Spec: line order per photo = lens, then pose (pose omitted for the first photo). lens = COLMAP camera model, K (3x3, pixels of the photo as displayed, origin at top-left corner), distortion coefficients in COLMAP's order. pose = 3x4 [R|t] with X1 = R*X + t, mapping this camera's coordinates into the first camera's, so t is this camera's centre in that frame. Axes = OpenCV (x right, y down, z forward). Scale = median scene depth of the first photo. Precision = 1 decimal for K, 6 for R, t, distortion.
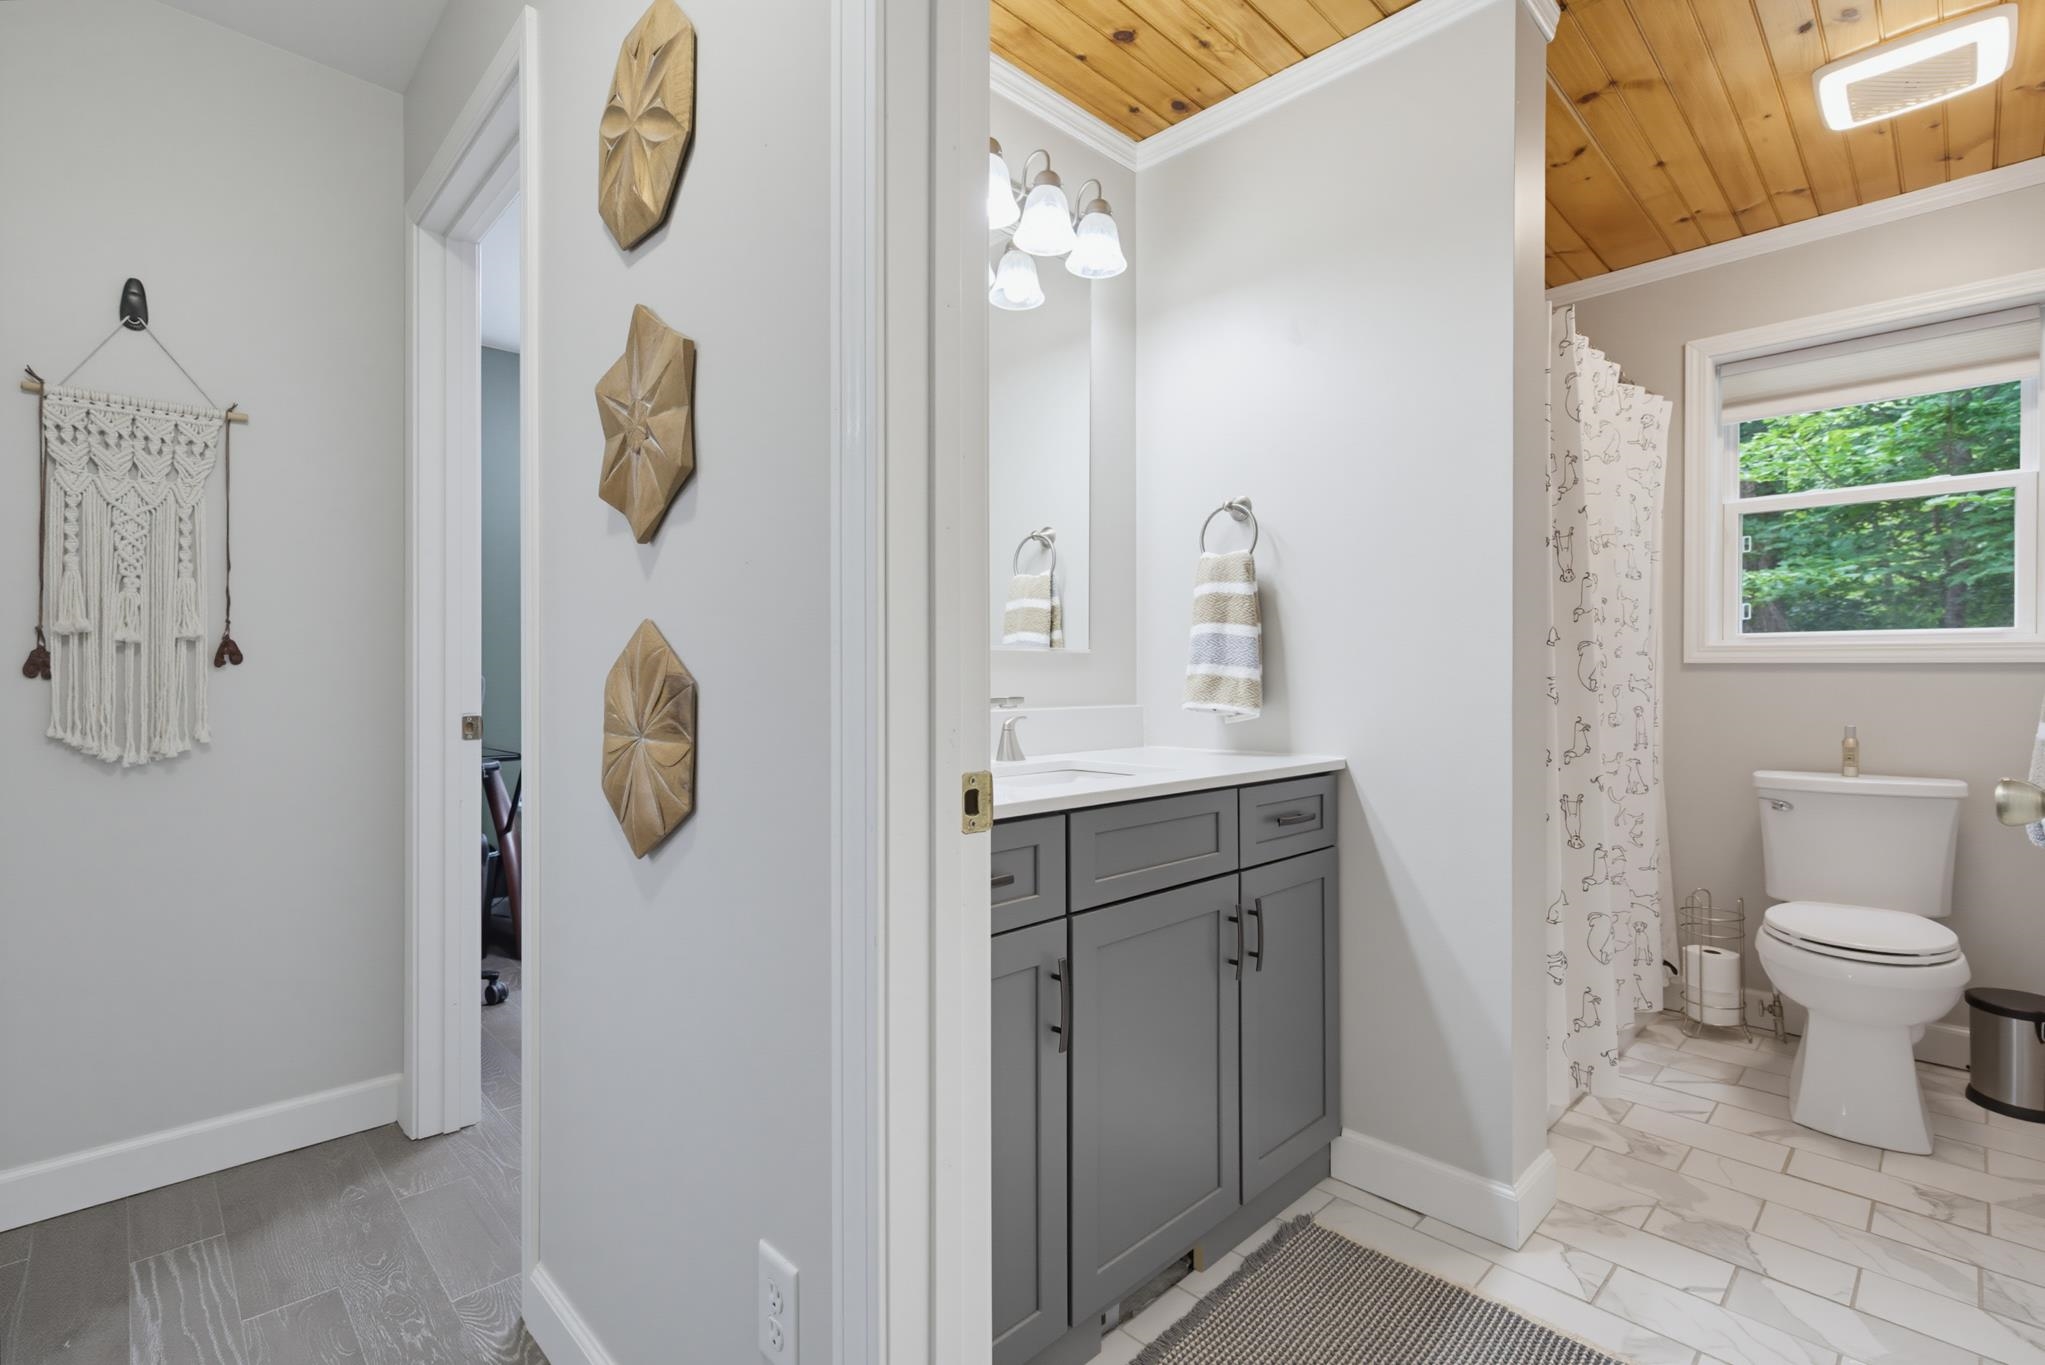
lens RADIAL K [[926.2, 0, 1020.7], [0, 926.2, 676.3], [0, 0, 1]] dist [-0.001186, -0.001190]
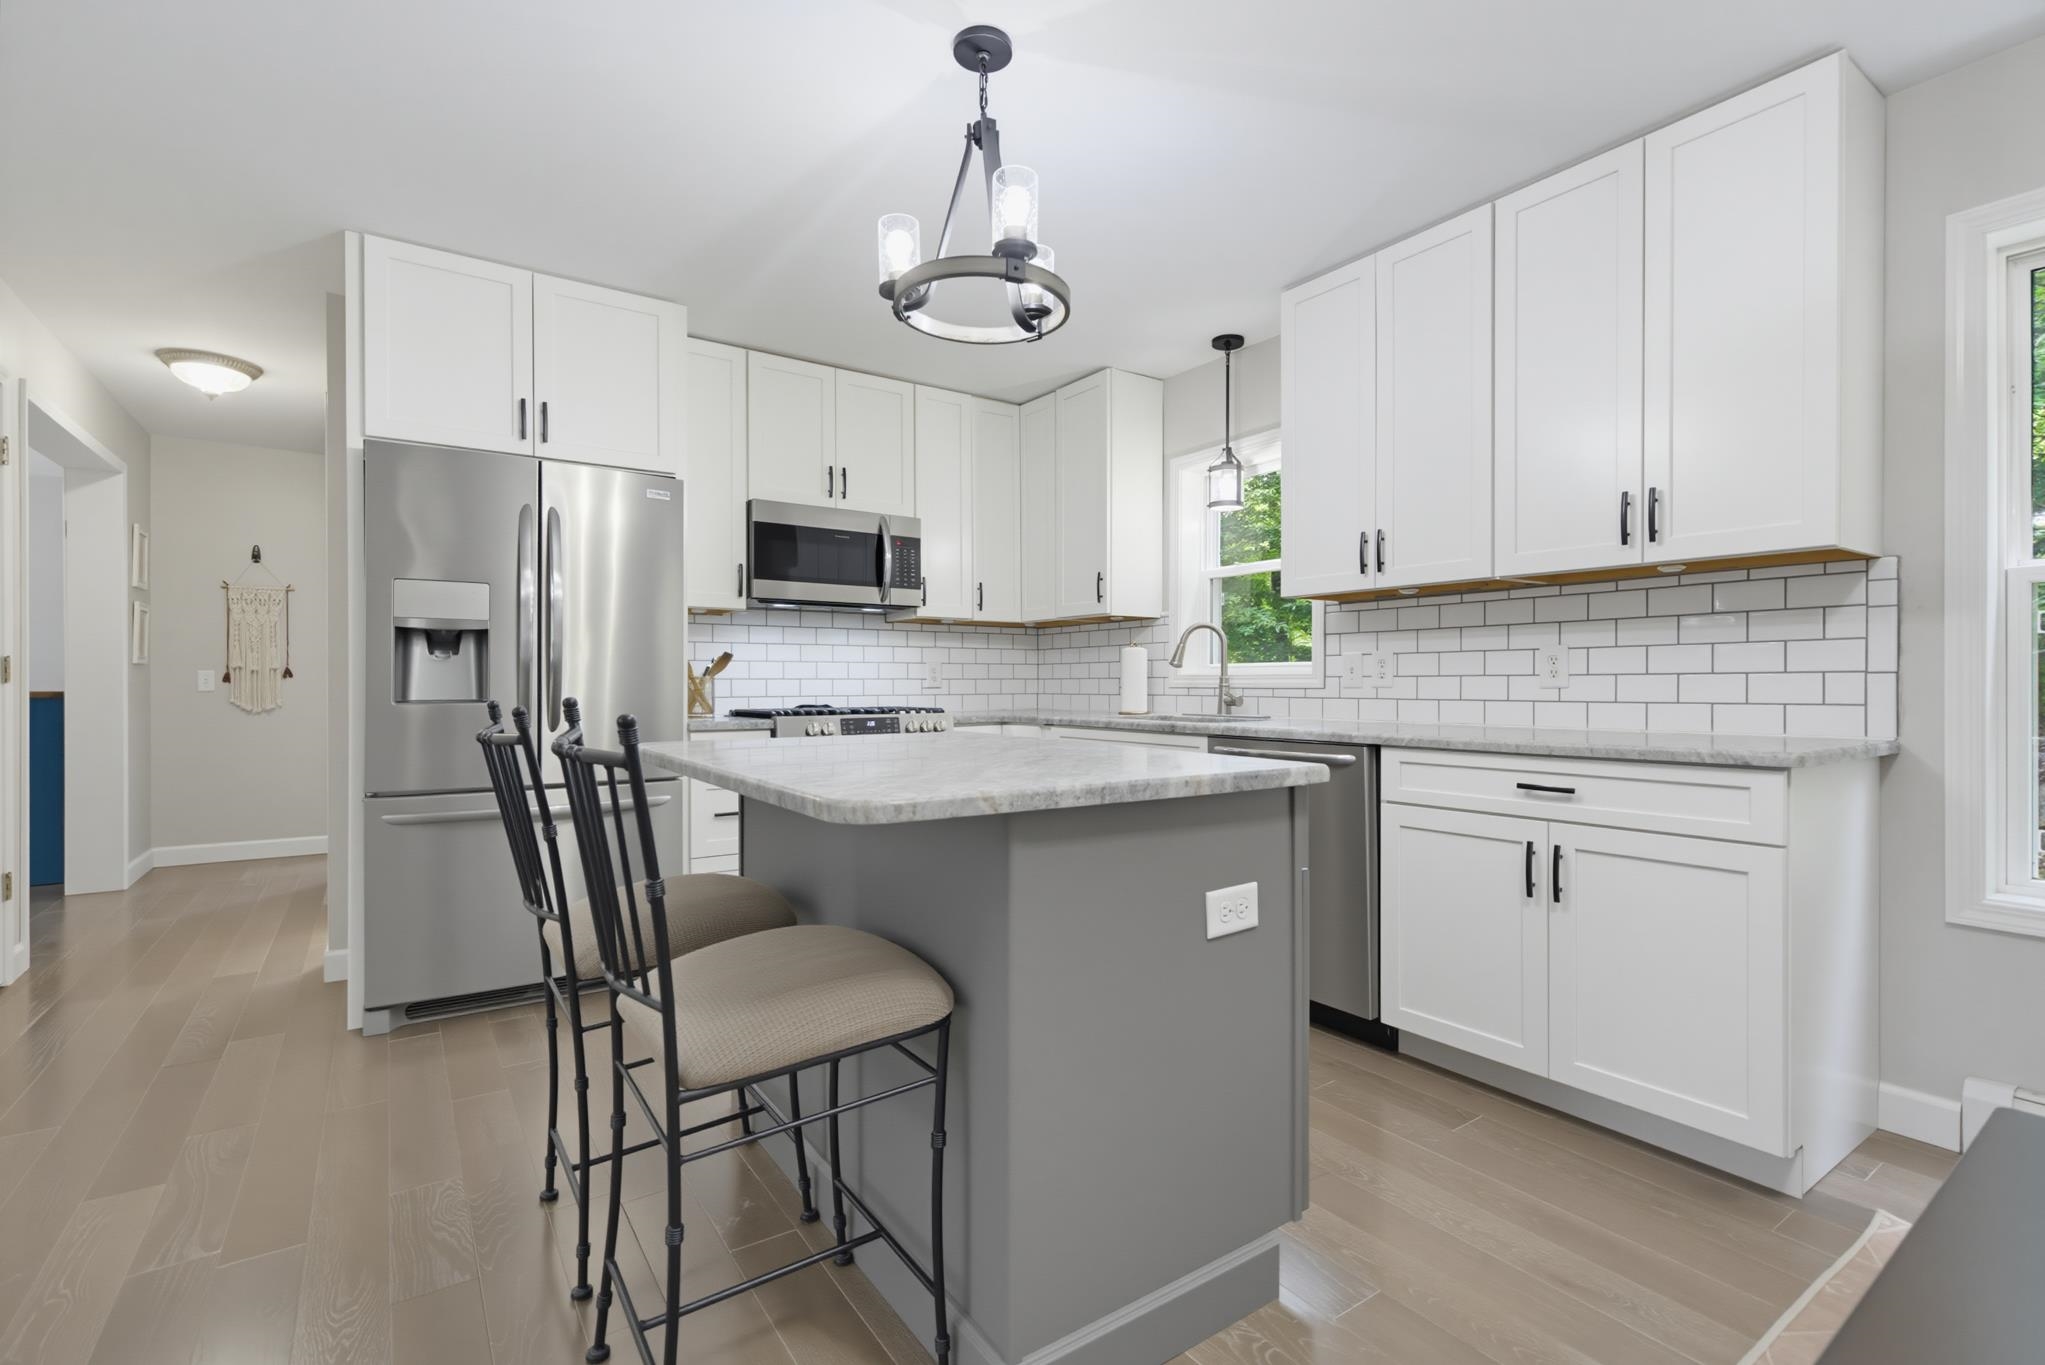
lens RADIAL K [[926.2, 0, 1025.2], [0, 926.2, 687.9], [0, 0, 1]] dist [-0.001186, -0.001190]
pose [[0.987132, 0.003525, -0.159871, 1.201049], [-0.002489, 0.999975, 0.006686, -0.003839], [0.159891, -0.006202, 0.987115, -0.943846]]
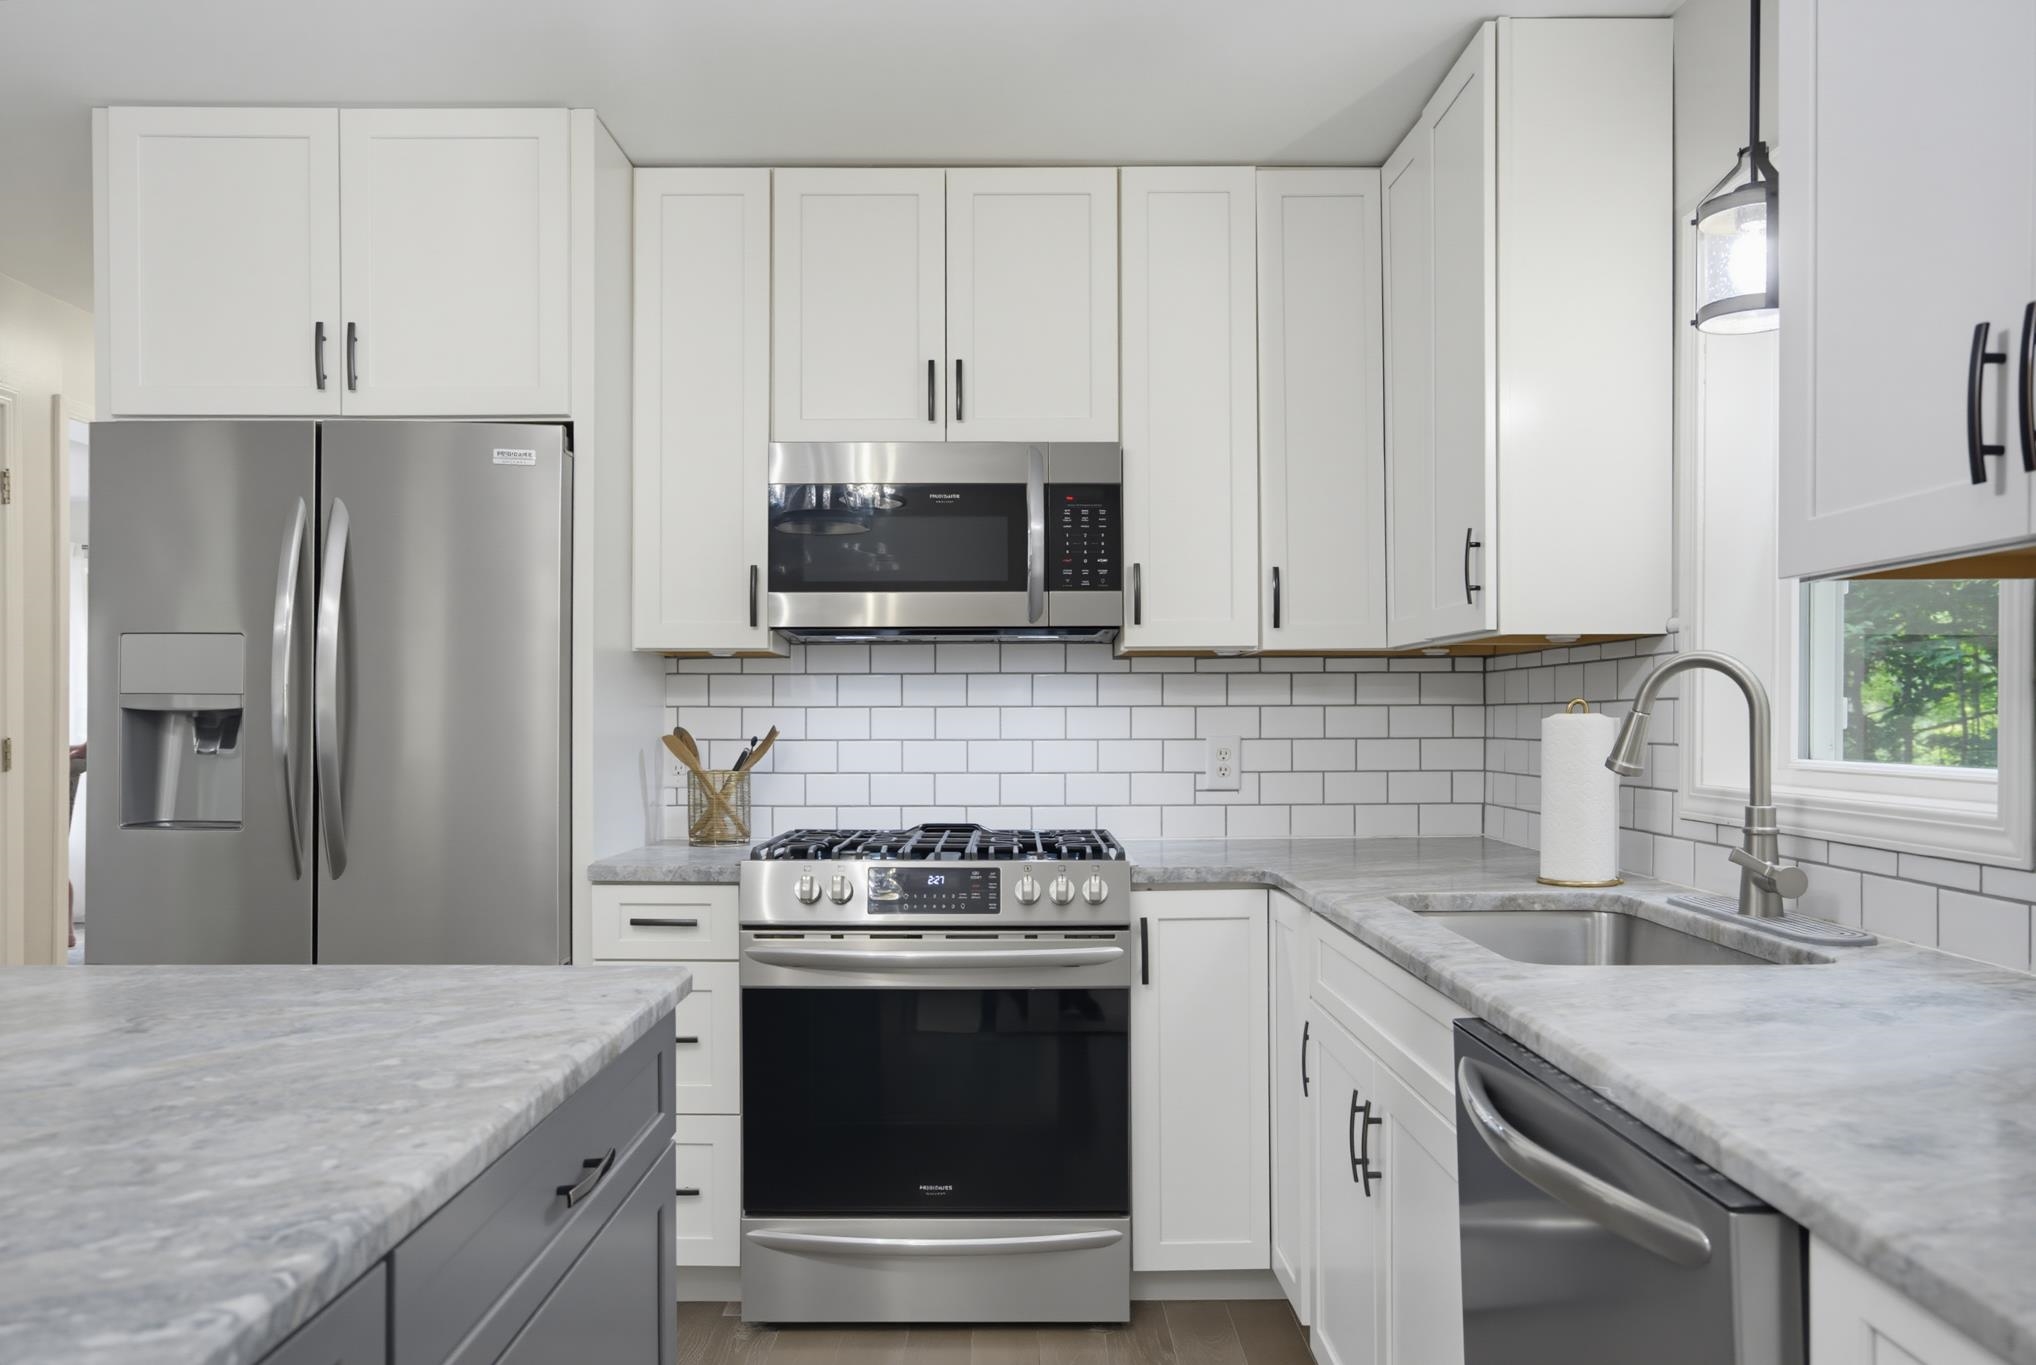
lens RADIAL K [[1421.4, 0, 1016.3], [0, 1421.4, 693.4], [0, 0, 1]] dist [-0.026488, 0.003398]
pose [[0.727349, -0.010324, -0.686190, 1.461984], [-0.000077, 0.999886, -0.015124, -0.052823], [0.686268, 0.011053, 0.727265, -0.390940]]
